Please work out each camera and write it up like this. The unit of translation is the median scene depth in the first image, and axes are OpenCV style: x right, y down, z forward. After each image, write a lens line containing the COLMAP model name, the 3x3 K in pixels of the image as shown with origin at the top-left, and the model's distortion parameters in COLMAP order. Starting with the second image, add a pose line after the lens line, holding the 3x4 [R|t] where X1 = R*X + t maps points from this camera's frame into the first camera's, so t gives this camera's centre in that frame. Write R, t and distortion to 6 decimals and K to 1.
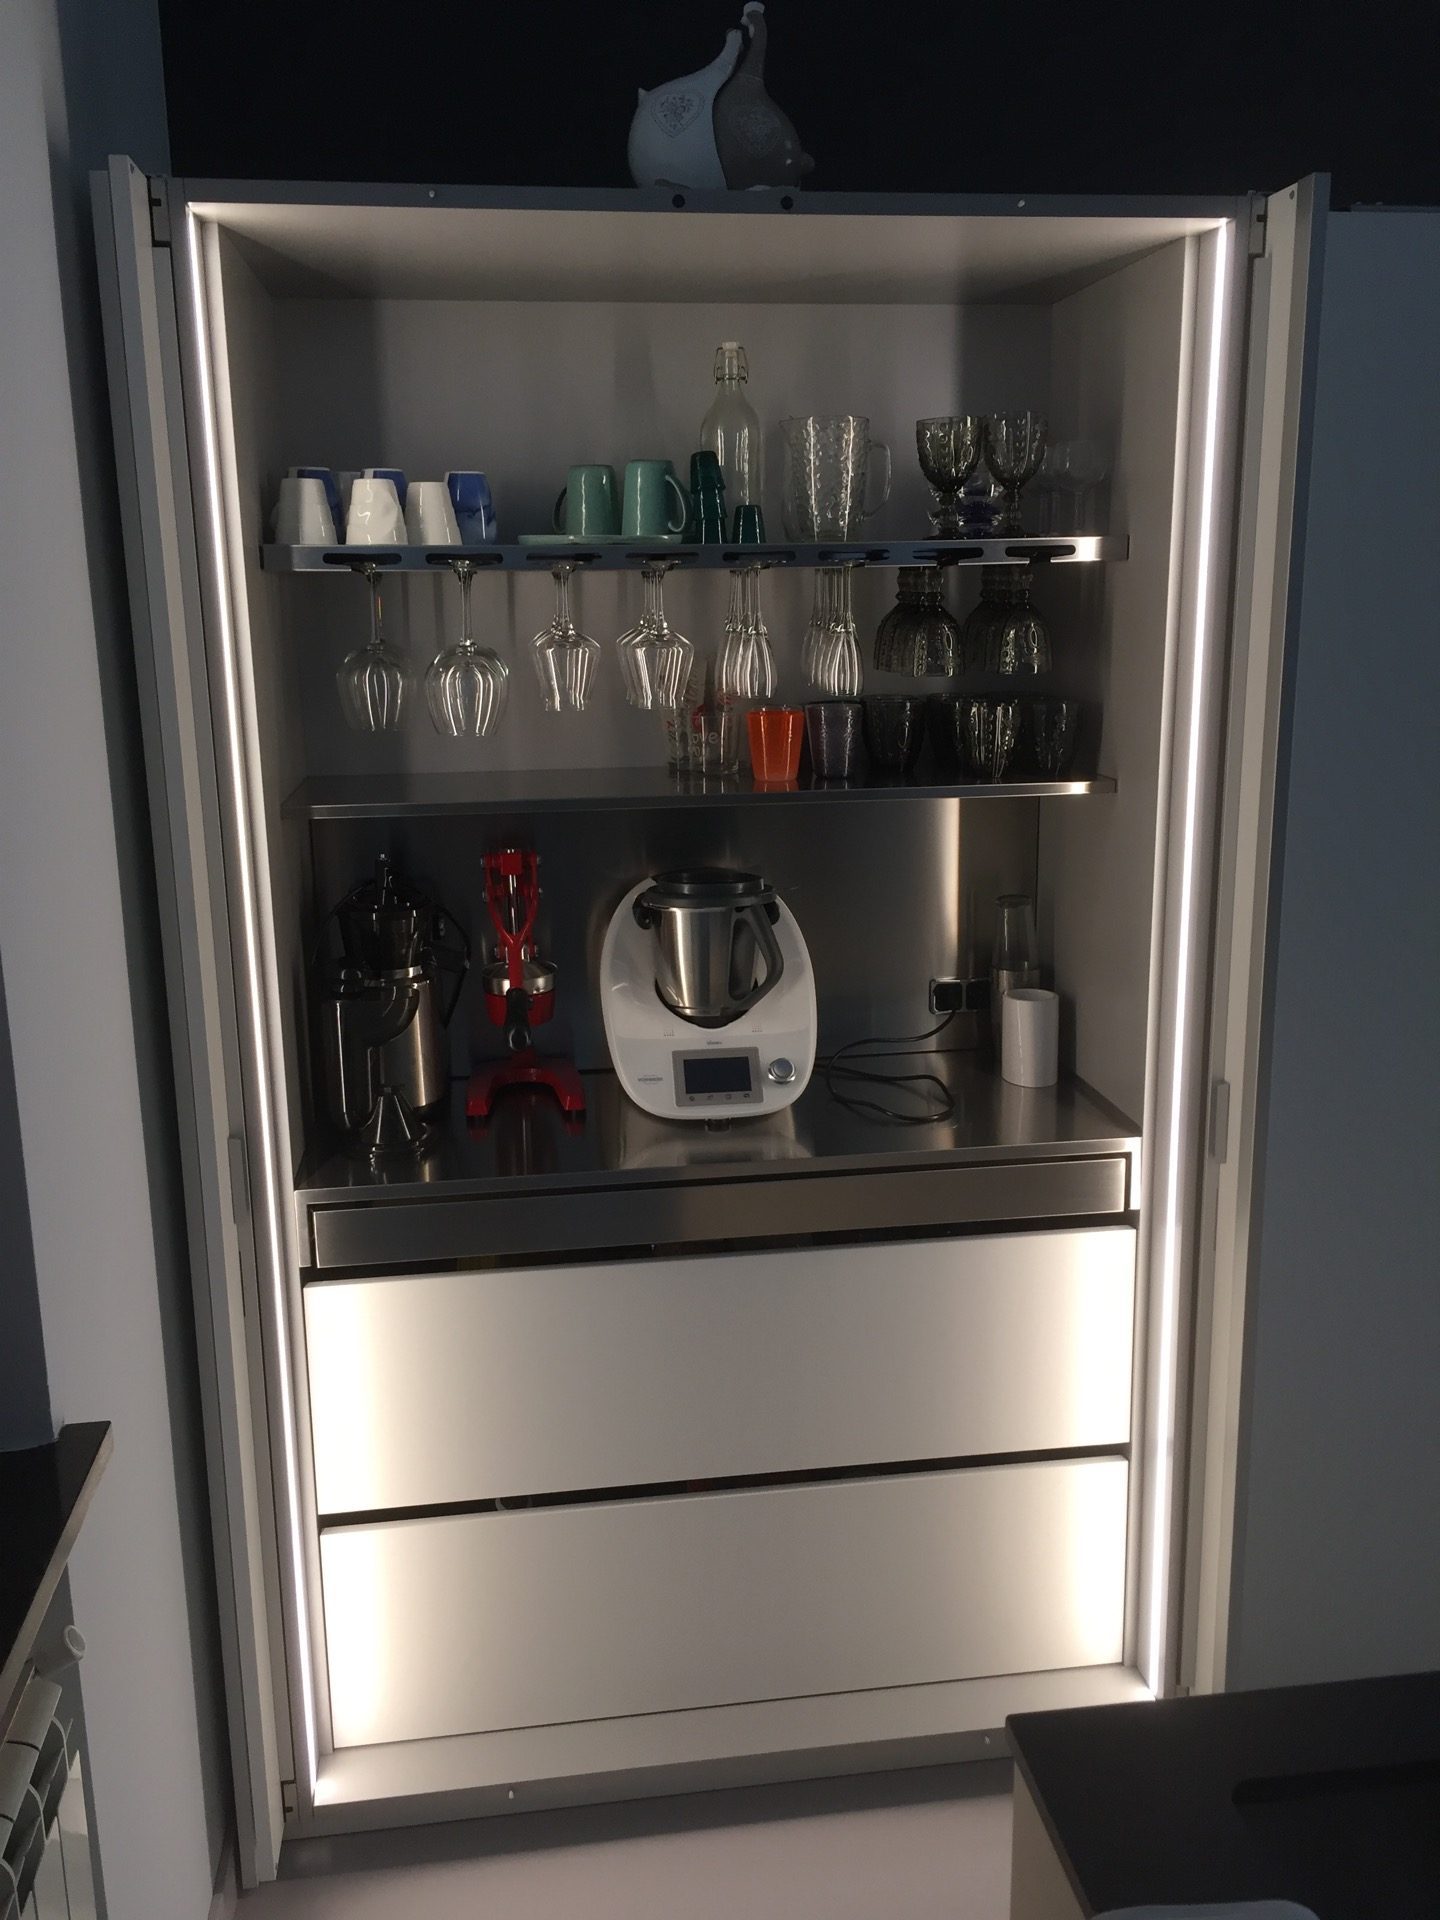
lens RADIAL K [[1650.2, 0, 767.6], [0, 1650.2, 908.1], [0, 0, 1]] dist [0.041024, -0.031980]
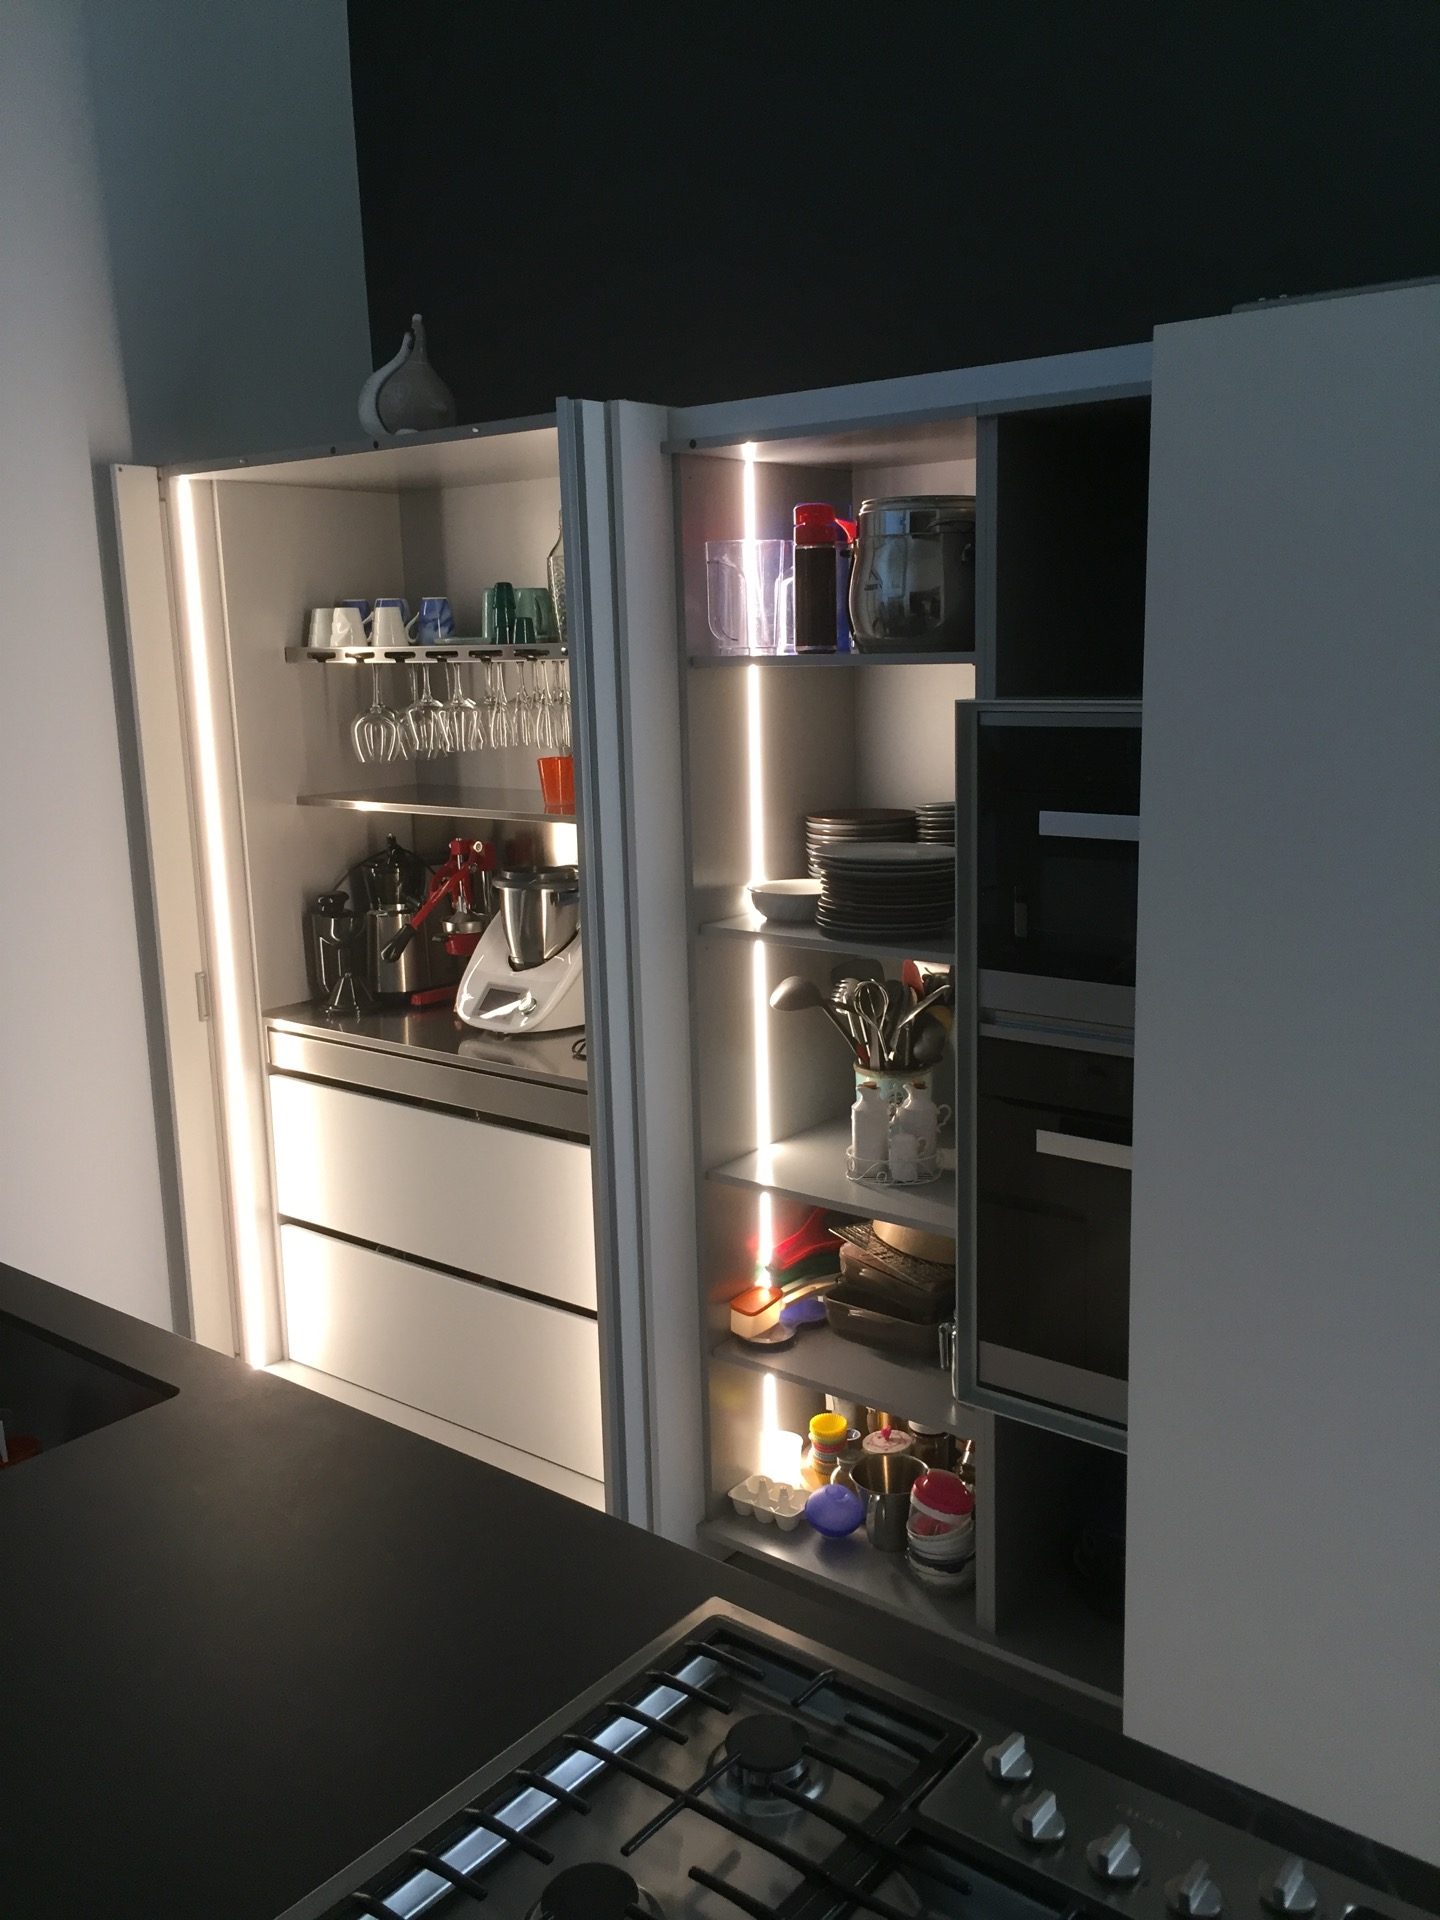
lens RADIAL K [[1650.2, 0, 726.5], [0, 1650.2, 959.8], [0, 0, 1]] dist [0.041024, -0.031980]
pose [[0.657854, 0.142329, -0.739575, 1.239725], [-0.149188, 0.987149, 0.057271, -0.053050], [0.738222, 0.072660, 0.670633, 0.158689]]
